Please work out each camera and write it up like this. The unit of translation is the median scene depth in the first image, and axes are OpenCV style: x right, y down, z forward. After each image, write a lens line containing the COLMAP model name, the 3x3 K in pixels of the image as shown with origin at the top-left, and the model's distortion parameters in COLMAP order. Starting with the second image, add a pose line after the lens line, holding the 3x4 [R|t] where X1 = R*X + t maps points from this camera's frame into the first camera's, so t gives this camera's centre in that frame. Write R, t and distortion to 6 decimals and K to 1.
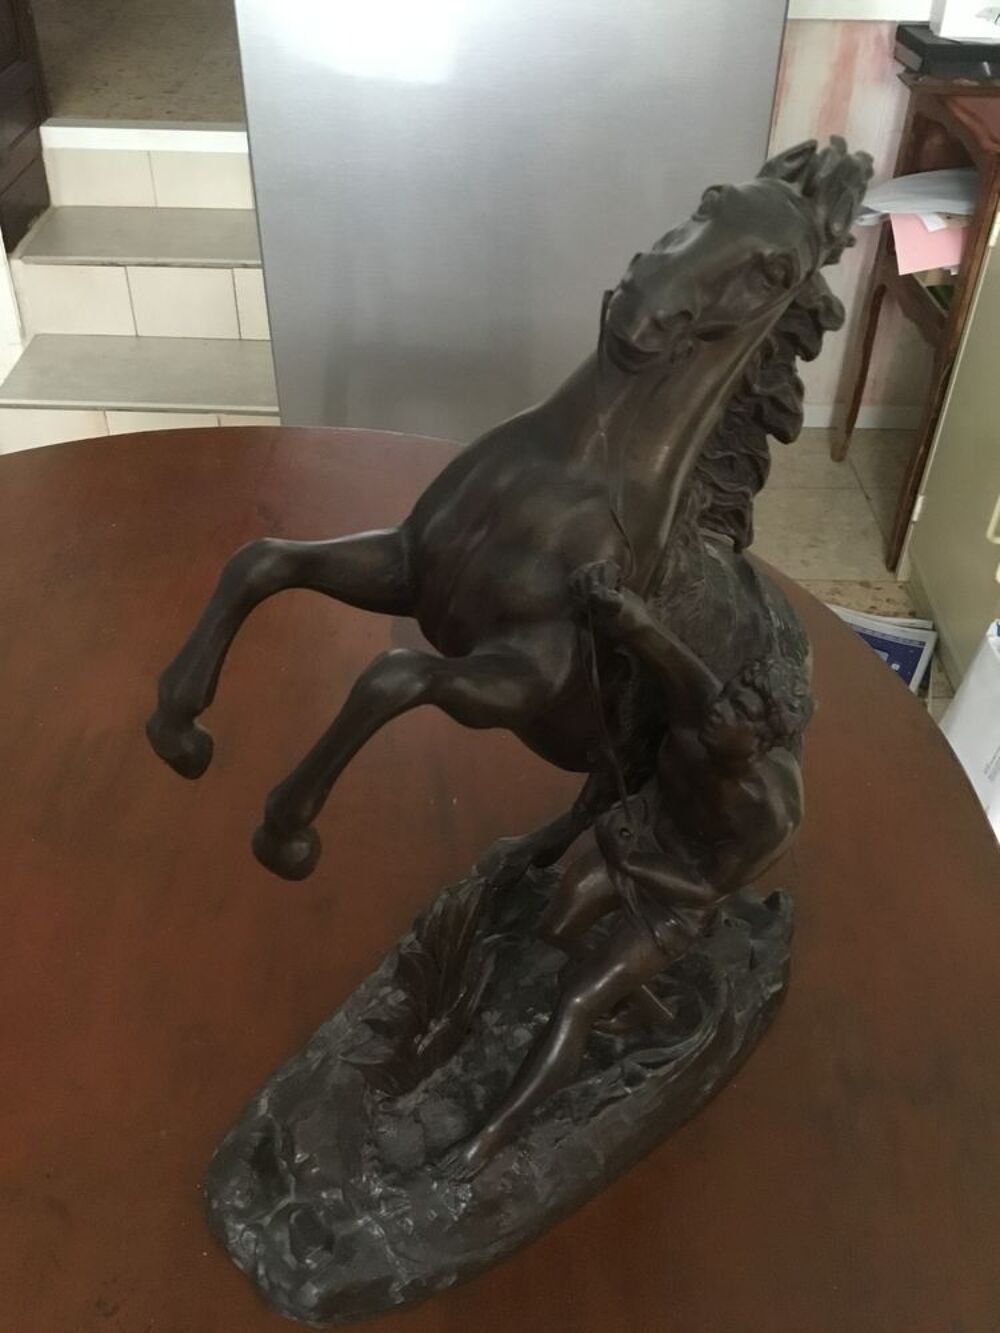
lens RADIAL K [[1207.5, 0, 499.7], [0, 1207.5, 667.2], [0, 0, 1]] dist [0.060779, -0.104263]
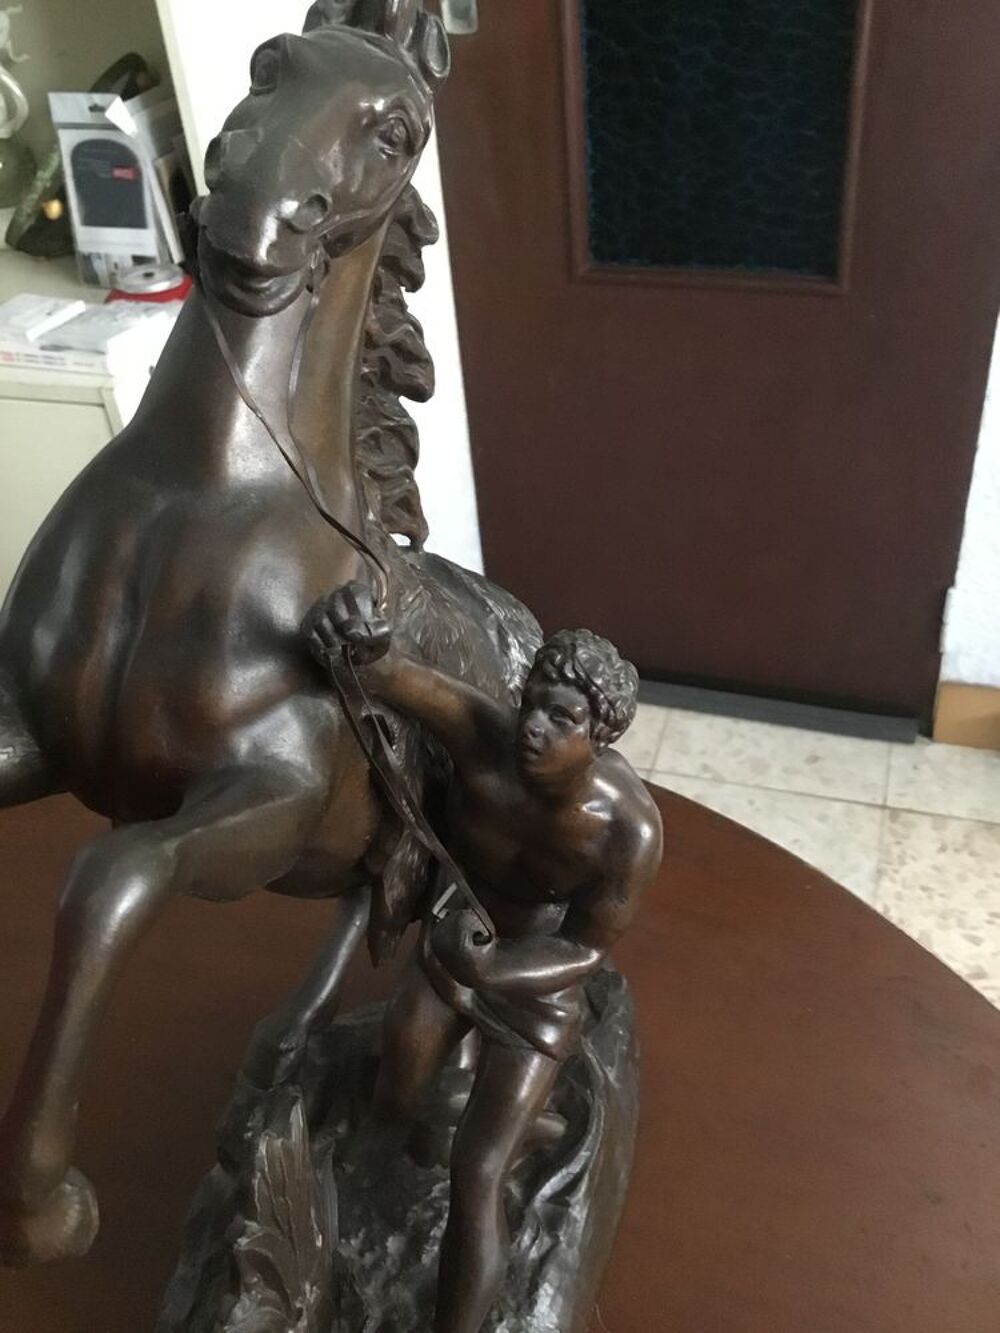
lens RADIAL K [[1207.5, 0, 497.1], [0, 1207.5, 665.4], [0, 0, 1]] dist [0.060779, -0.104263]
pose [[0.849802, -0.383323, 0.361802, -0.081673], [0.405864, 0.913812, 0.014874, -0.018393], [-0.336320, 0.134203, 0.932136, 0.276451]]
